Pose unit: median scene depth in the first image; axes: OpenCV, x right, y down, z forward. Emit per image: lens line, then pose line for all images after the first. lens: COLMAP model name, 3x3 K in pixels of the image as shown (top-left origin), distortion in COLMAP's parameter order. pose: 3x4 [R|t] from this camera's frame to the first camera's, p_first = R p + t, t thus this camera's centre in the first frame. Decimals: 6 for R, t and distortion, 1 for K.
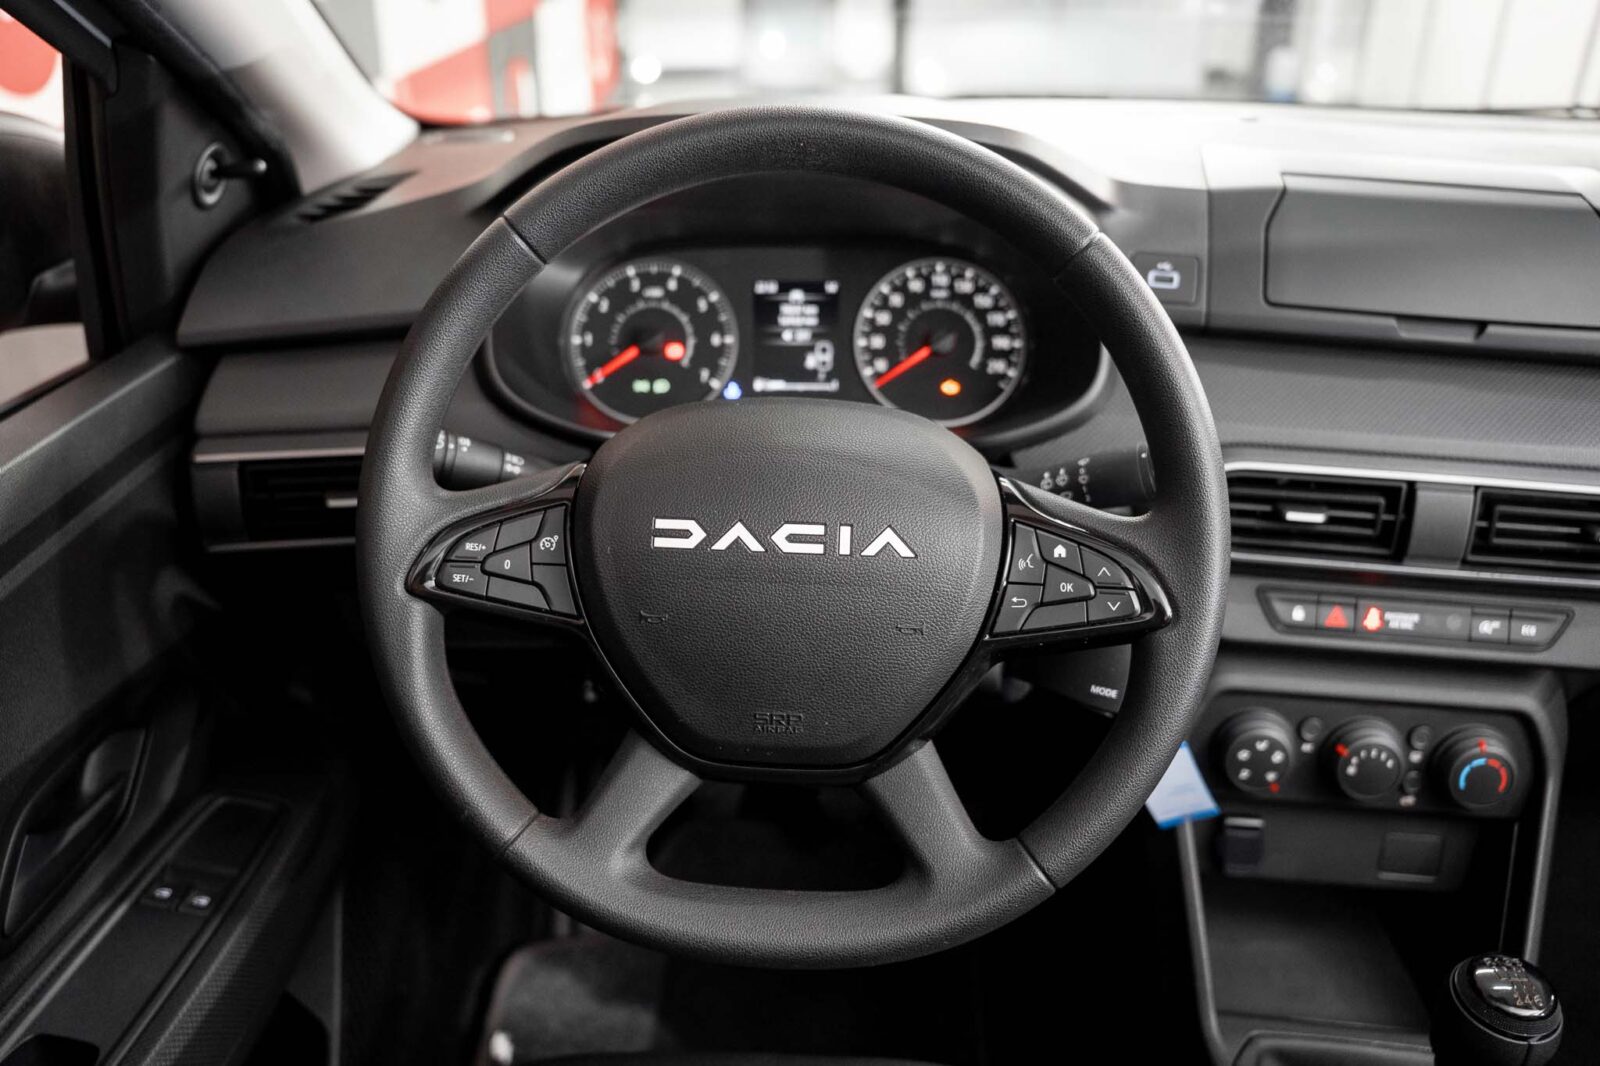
lens RADIAL K [[1212.9, 0, 775.9], [0, 1212.9, 524.2], [0, 0, 1]] dist [-0.185024, 0.126968]
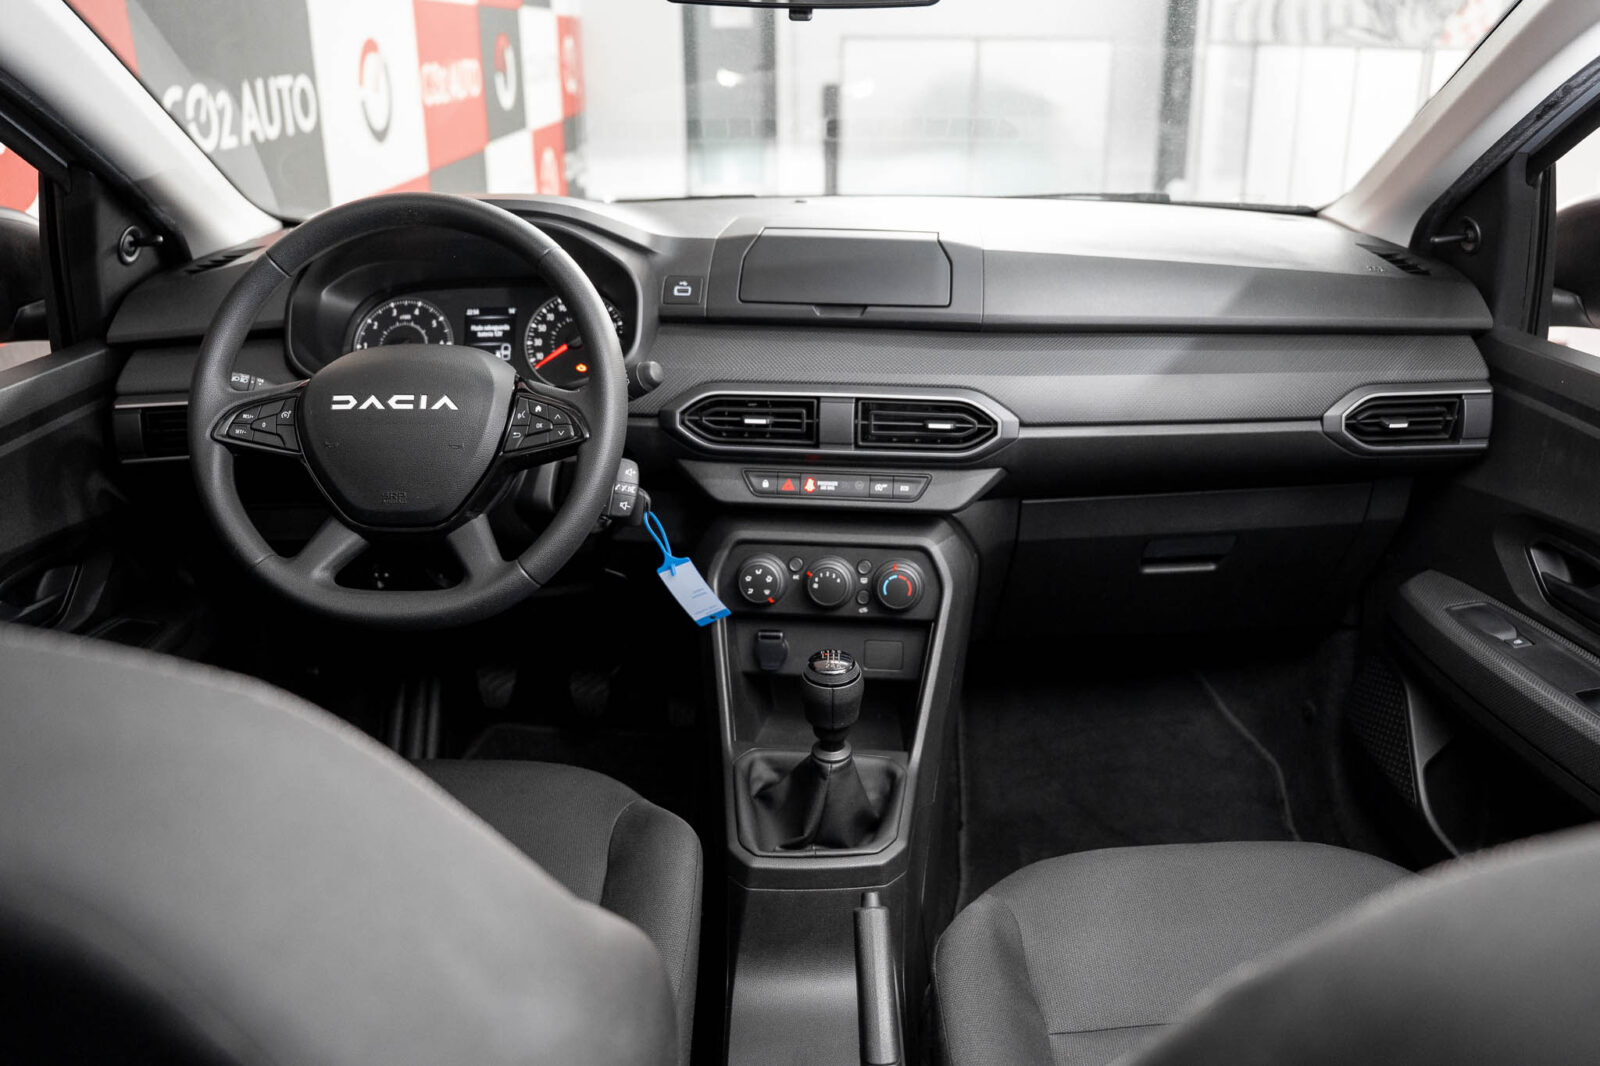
lens RADIAL K [[1181.2, 0, 821.6], [0, 1181.2, 538.7], [0, 0, 1]] dist [-0.182480, 0.122006]
pose [[0.998110, -0.019841, 0.058164, 0.417981], [0.024819, 0.995972, -0.086162, 0.292623], [-0.056220, 0.087442, 0.994582, -0.638713]]
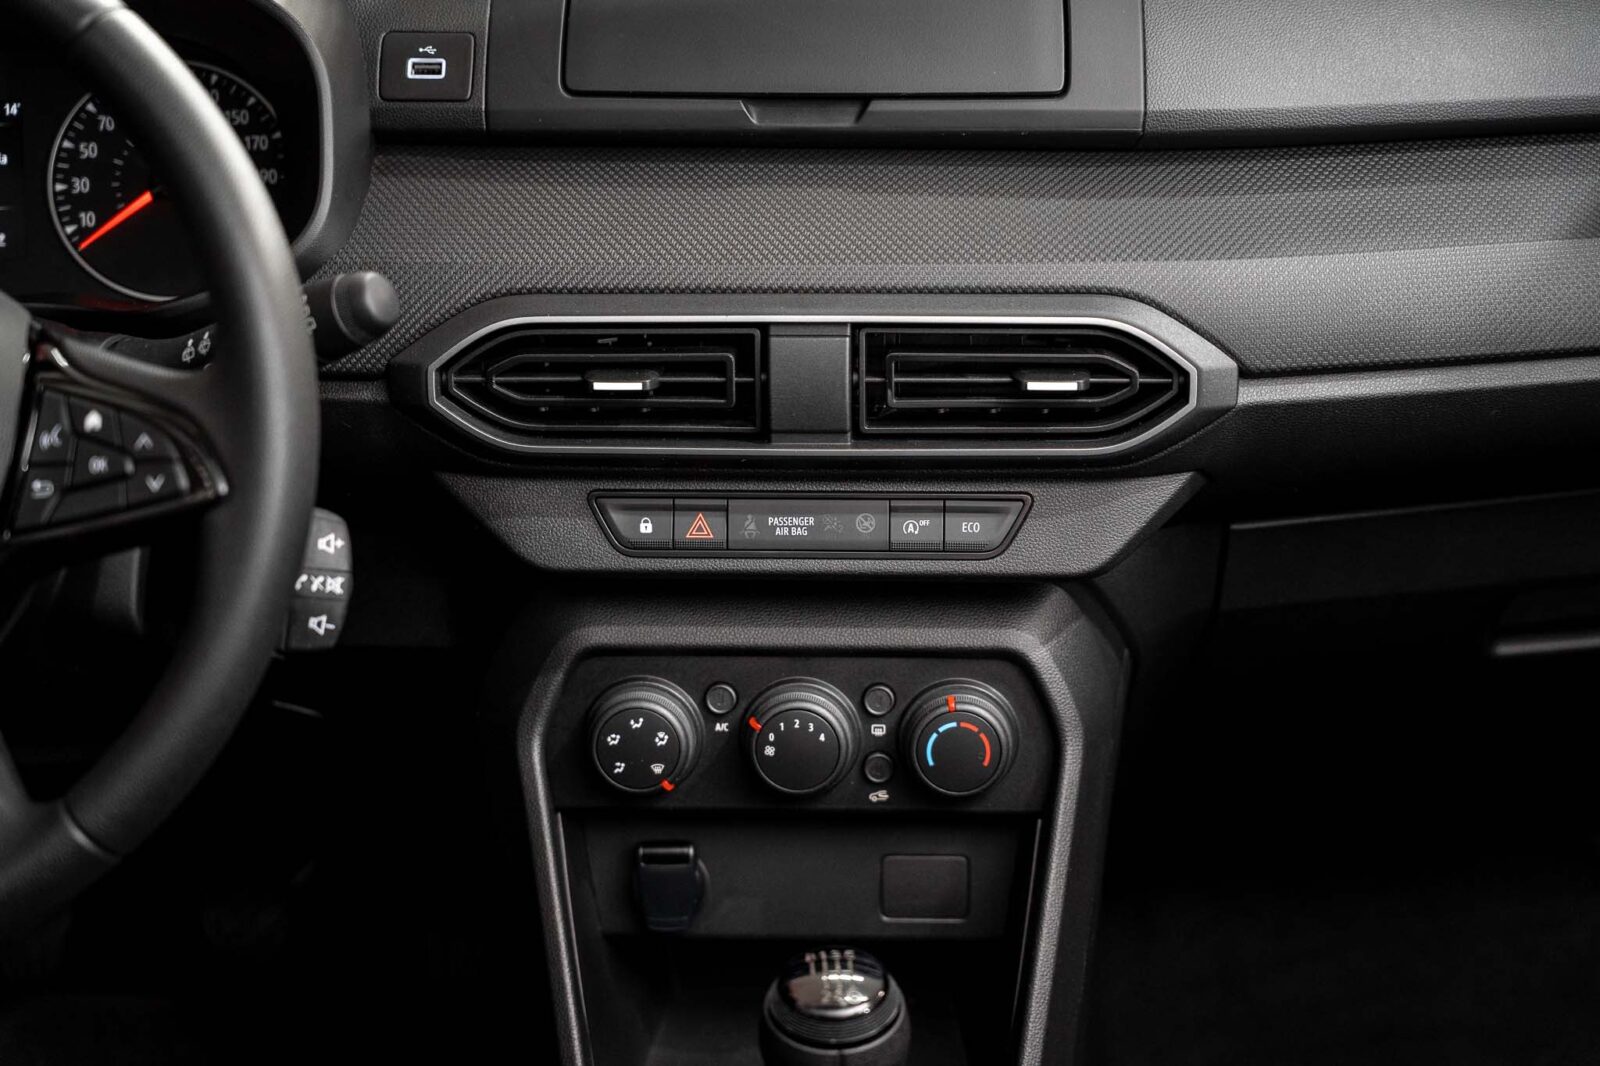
lens RADIAL K [[2342.4, 0, 800.0], [0, 2342.4, 533.0], [0, 0, 1]] dist [-0.004698, -0.014897]
pose [[0.992527, -0.062887, 0.104572, 0.382041], [0.065346, 0.997657, -0.020255, 0.113025], [-0.103053, 0.026937, 0.994311, -0.408168]]
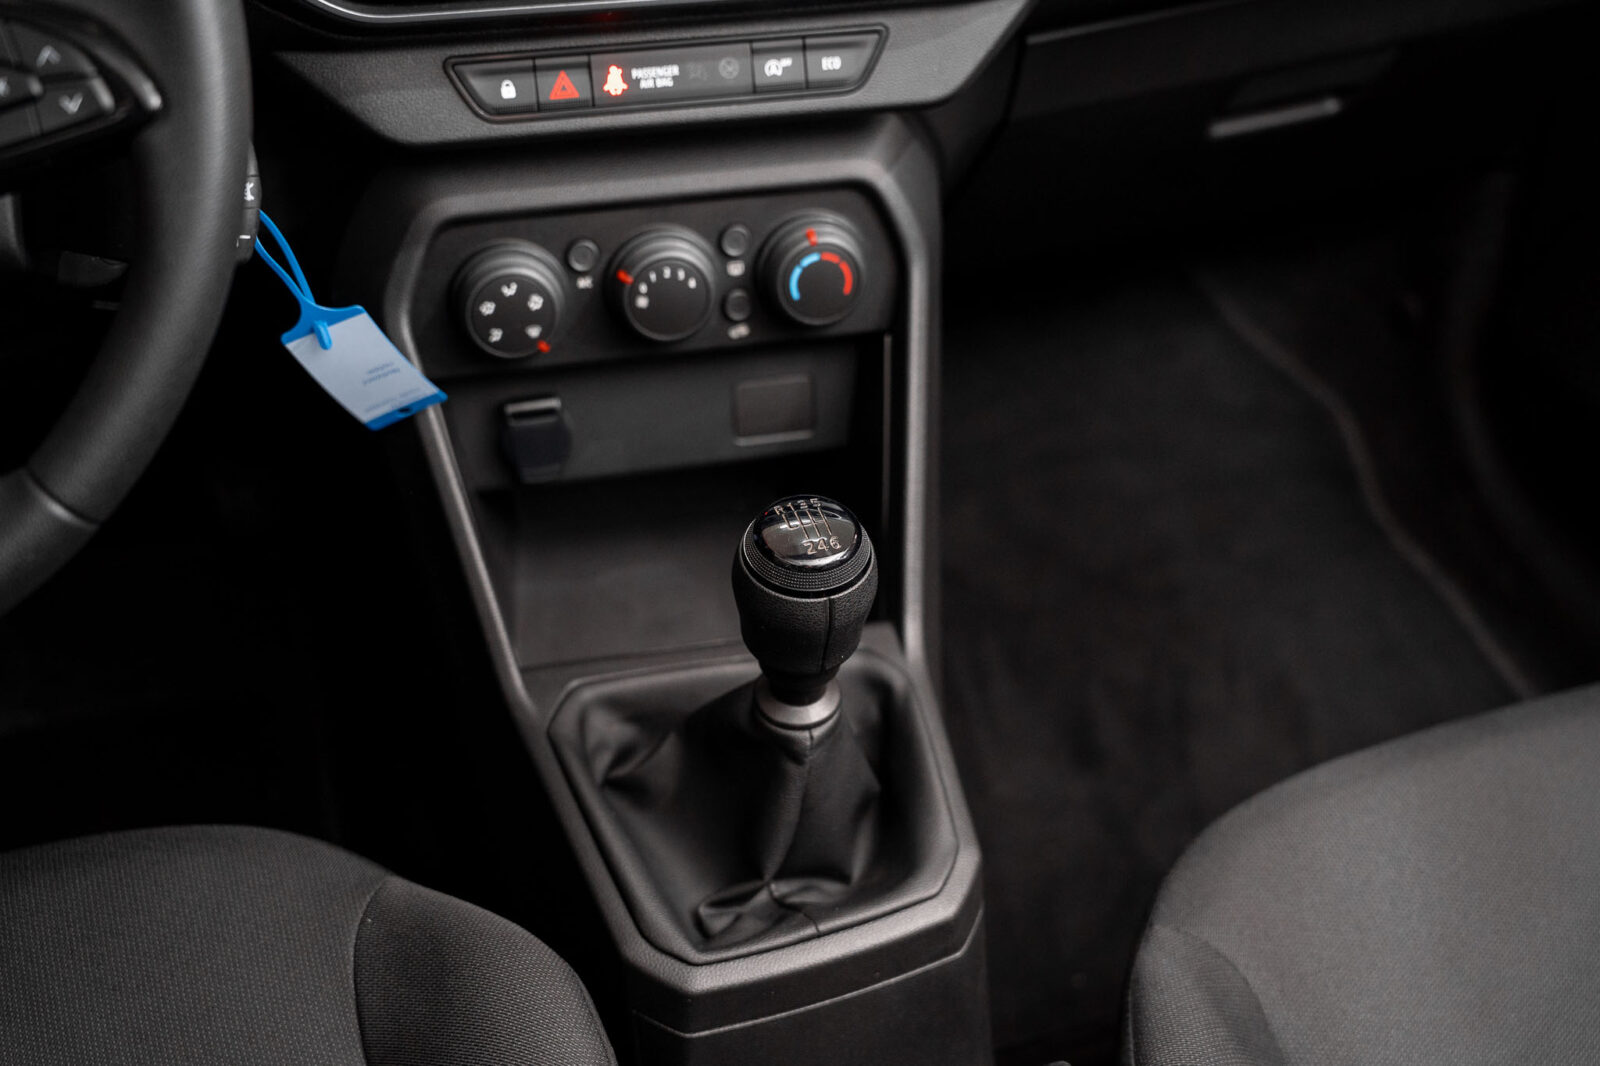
lens RADIAL K [[1885.8, 0, 800.0], [0, 1885.8, 533.0], [0, 0, 1]] dist [-0.054293, 0.022255]
pose [[0.923559, -0.226134, 0.309680, 0.198593], [0.145400, 0.953814, 0.262864, 0.058109], [-0.354820, -0.197743, 0.913784, -0.121166]]
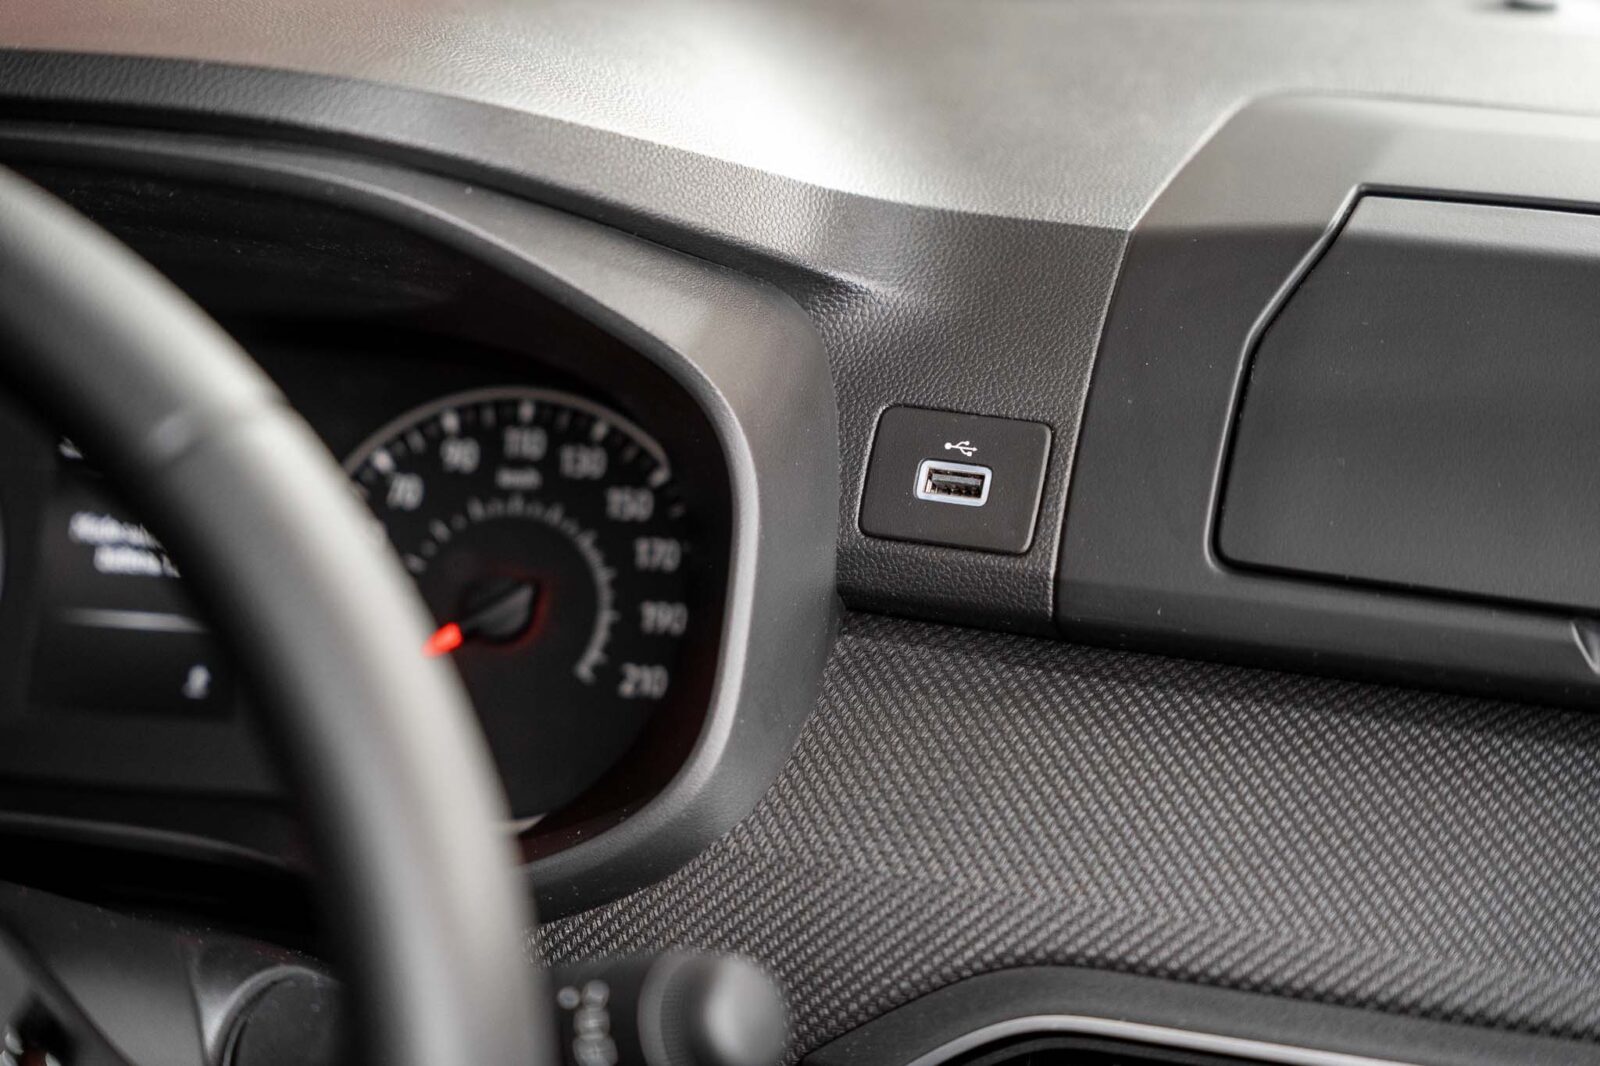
lens RADIAL K [[3163.9, 0, 800.0], [0, 3163.9, 533.0], [0, 0, 1]] dist [-0.000490, -0.207264]
pose [[0.987104, 0.053679, -0.150810, 0.424650], [-0.070910, 0.991253, -0.111309, -0.079299], [0.143515, 0.120568, 0.982276, 0.038135]]
